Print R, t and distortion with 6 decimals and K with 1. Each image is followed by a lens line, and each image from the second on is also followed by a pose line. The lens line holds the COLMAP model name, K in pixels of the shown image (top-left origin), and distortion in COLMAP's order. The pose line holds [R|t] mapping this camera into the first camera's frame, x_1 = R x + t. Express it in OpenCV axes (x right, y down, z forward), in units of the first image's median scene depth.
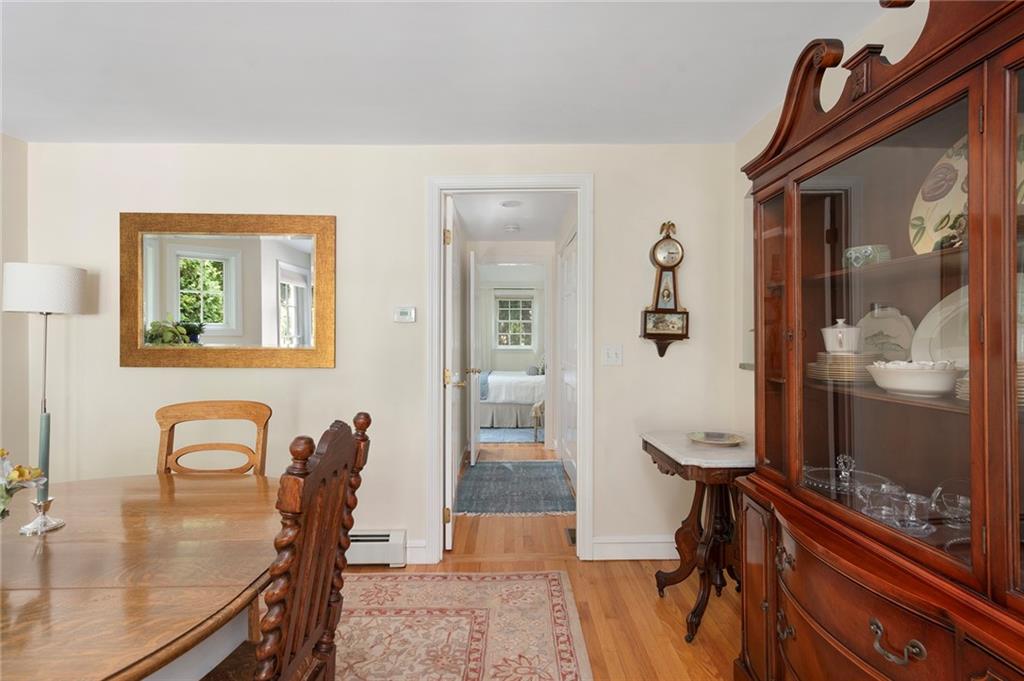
lens RADIAL K [[531.4, 0, 512.0], [0, 531.4, 340.5], [0, 0, 1]] dist [0.000707, 0.000089]
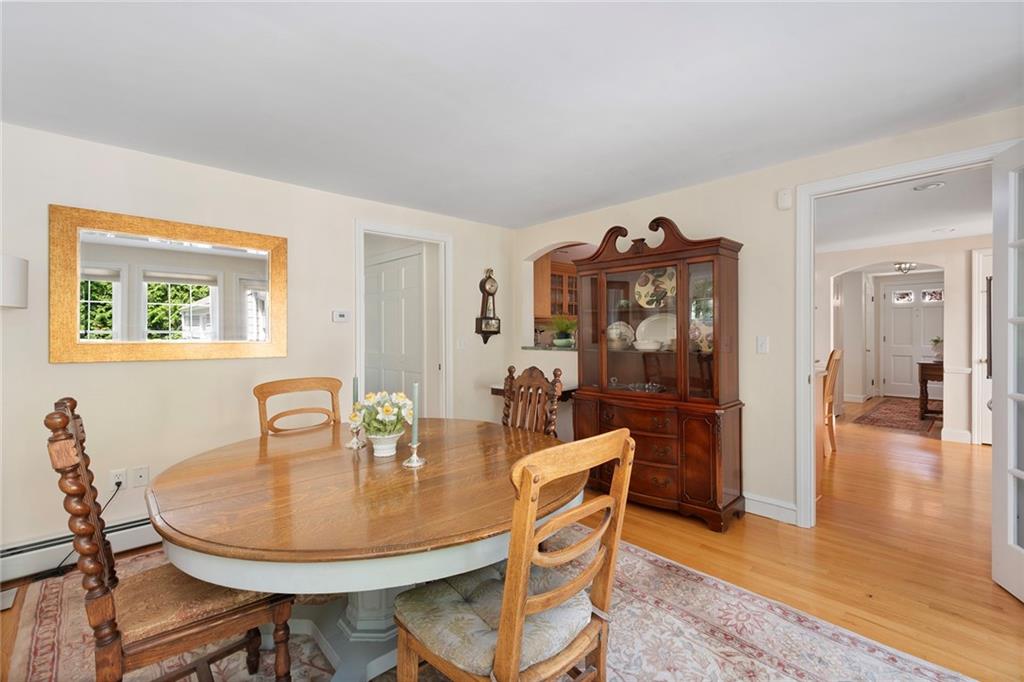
lens RADIAL K [[461.0, 0, 512.0], [0, 461.0, 341.0], [0, 0, 1]] dist [-0.001265, -0.000172]
pose [[0.735452, -0.012514, 0.677461, -0.708439], [0.005738, 0.999909, 0.012241, 0.003005], [-0.677553, -0.005115, 0.735456, -0.192440]]
